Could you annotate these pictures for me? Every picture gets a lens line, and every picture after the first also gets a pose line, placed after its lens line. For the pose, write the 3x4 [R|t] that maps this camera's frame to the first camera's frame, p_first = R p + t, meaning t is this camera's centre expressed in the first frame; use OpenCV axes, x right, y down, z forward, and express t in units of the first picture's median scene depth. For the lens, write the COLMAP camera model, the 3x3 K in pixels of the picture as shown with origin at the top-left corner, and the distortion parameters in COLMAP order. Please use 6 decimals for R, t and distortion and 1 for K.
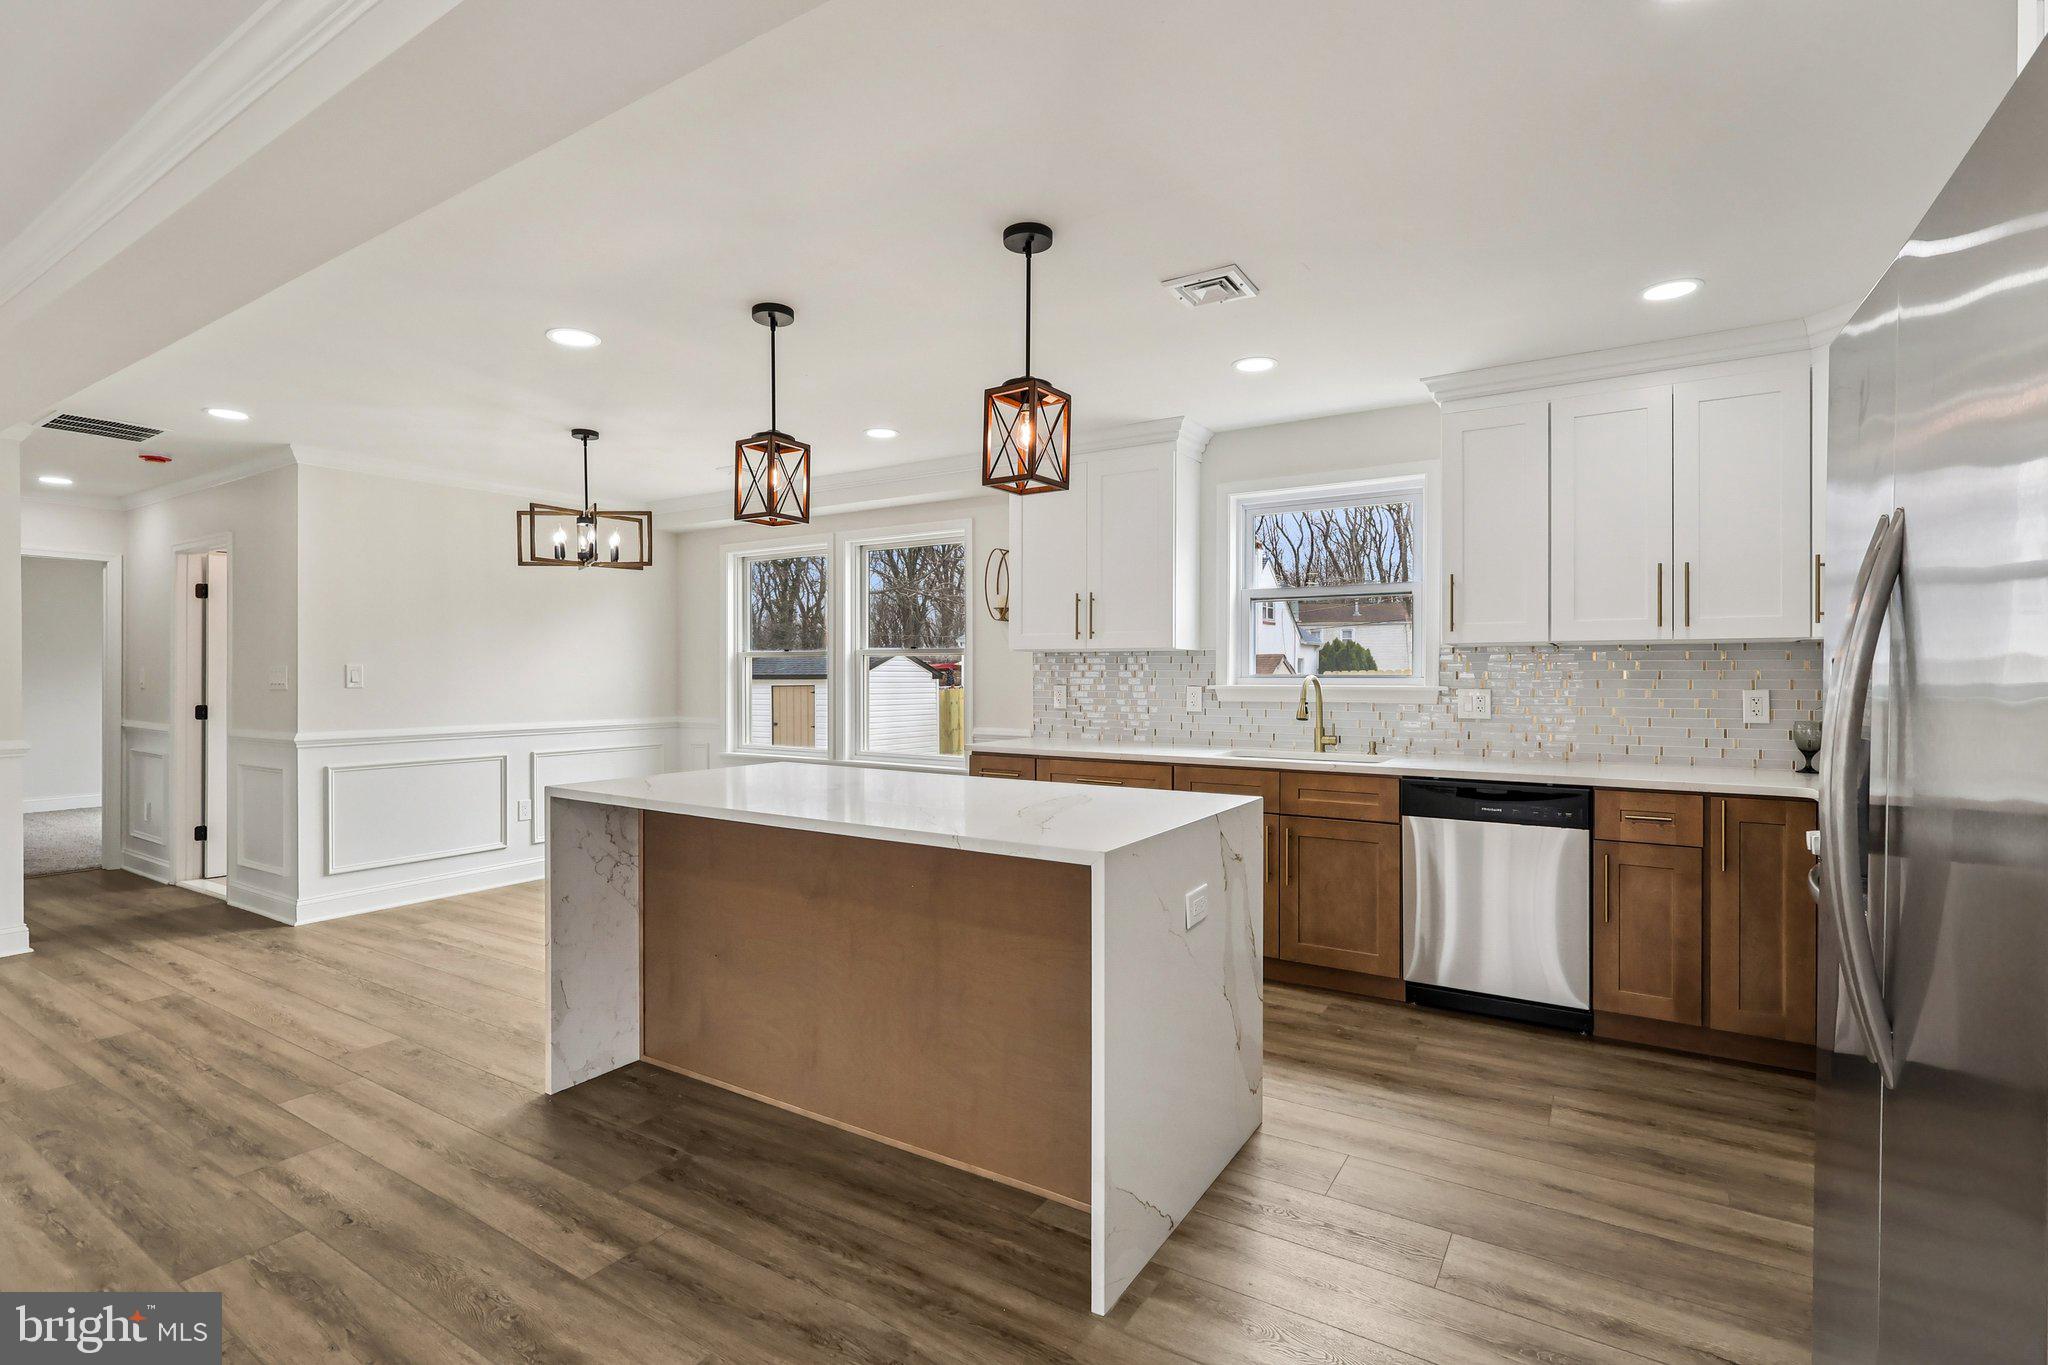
lens RADIAL K [[951.2, 0, 1020.9], [0, 951.2, 679.7], [0, 0, 1]] dist [-0.000773, 0.001056]
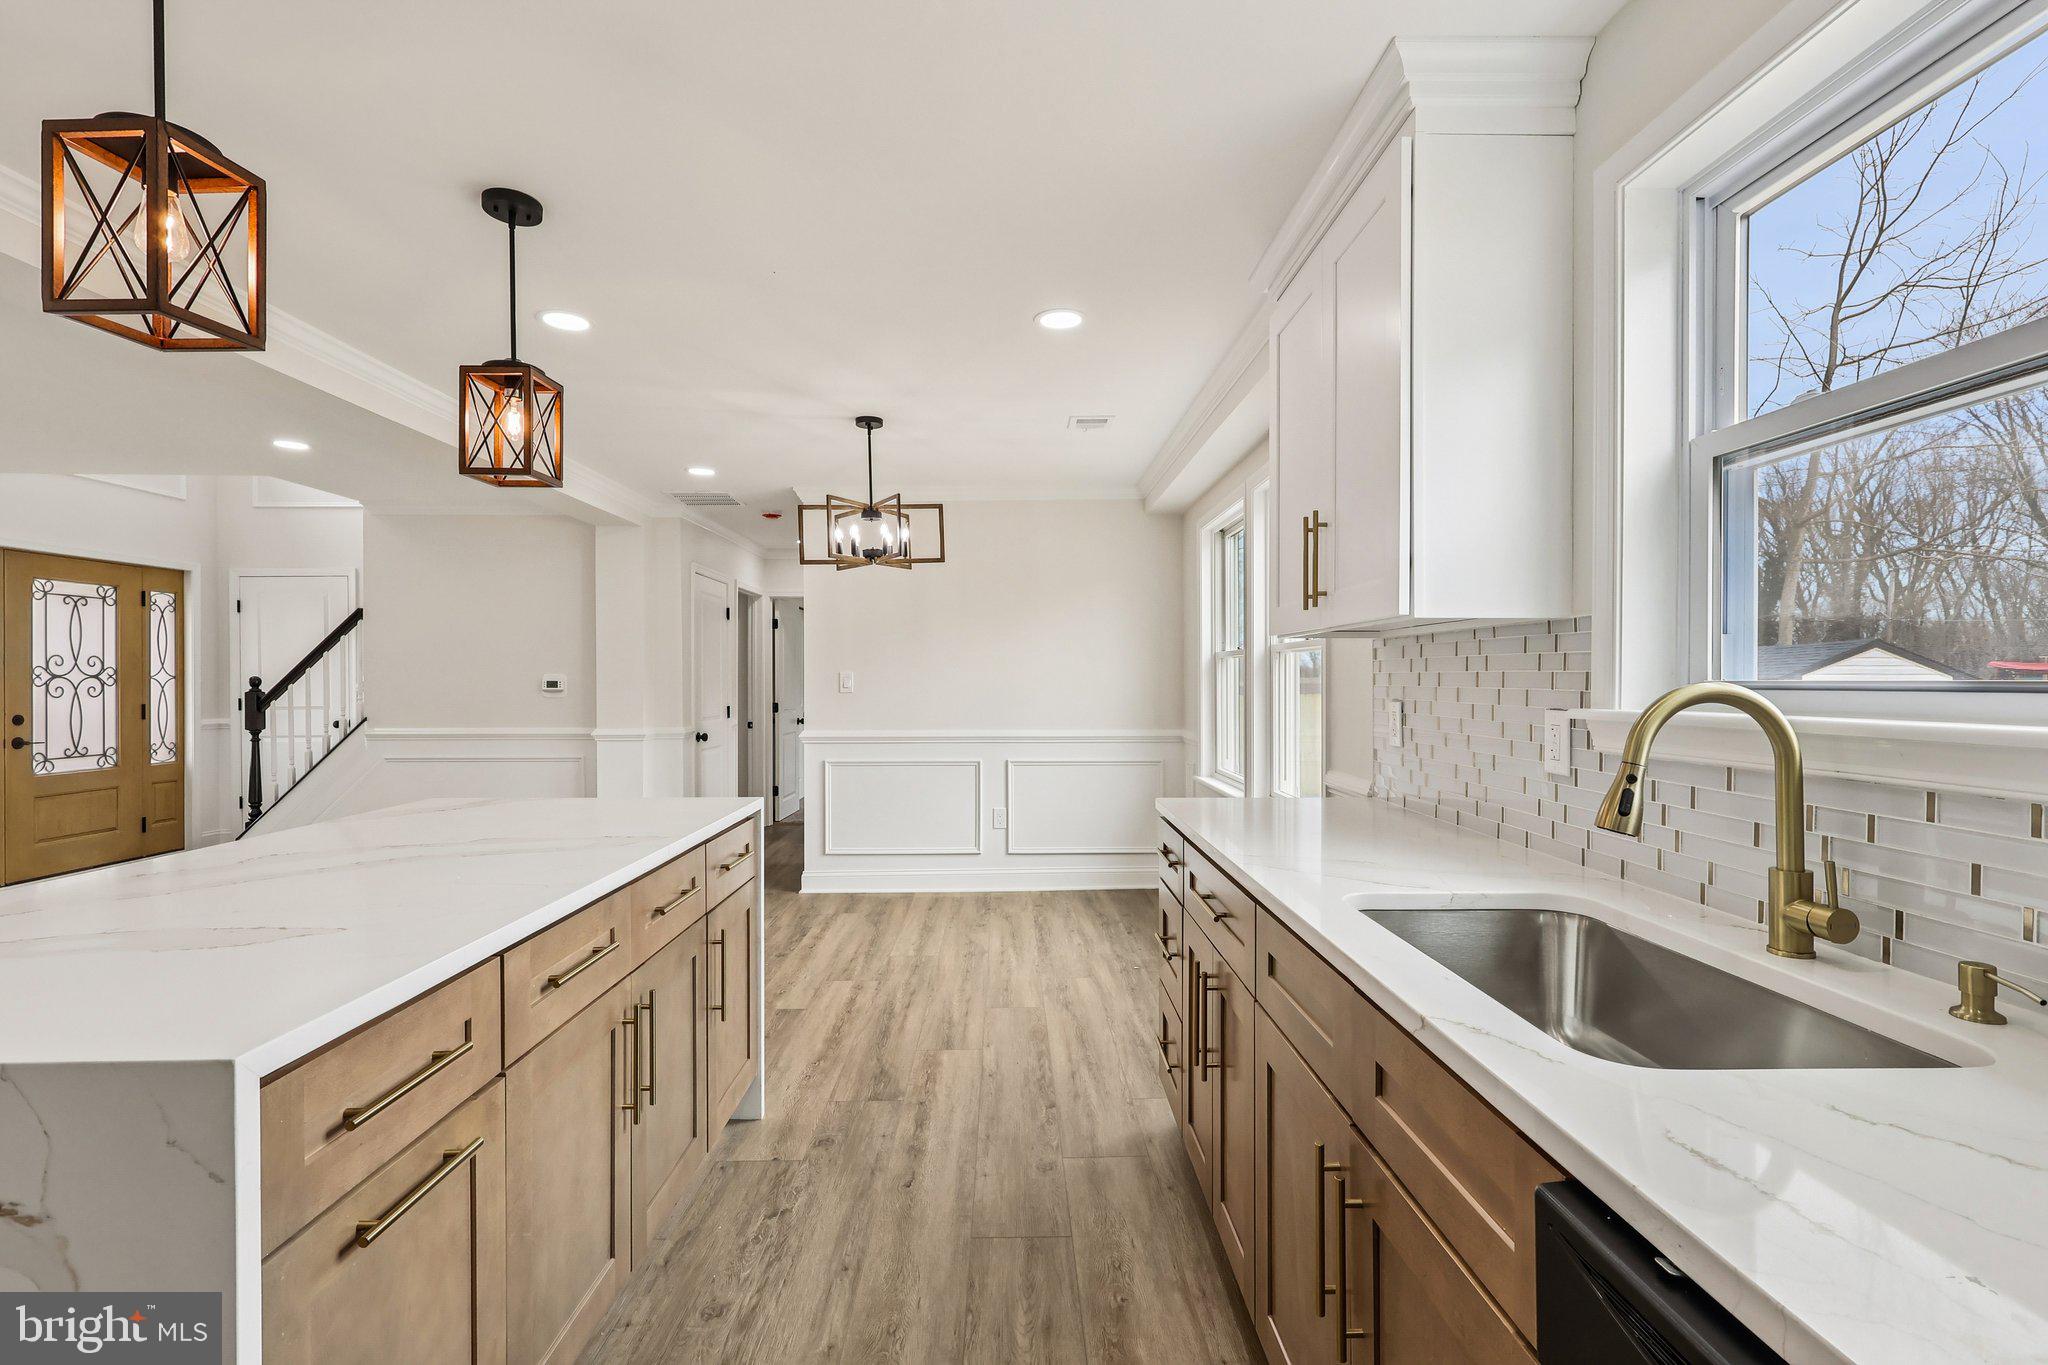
lens RADIAL K [[945.9, 0, 1022.4], [0, 945.9, 683.6], [0, 0, 1]] dist [-0.002225, 0.001153]
pose [[0.556190, 0.002074, -0.831053, 0.555224], [-0.003487, 0.999994, 0.000162, -0.004927], [0.831048, 0.002808, 0.556194, 0.859047]]
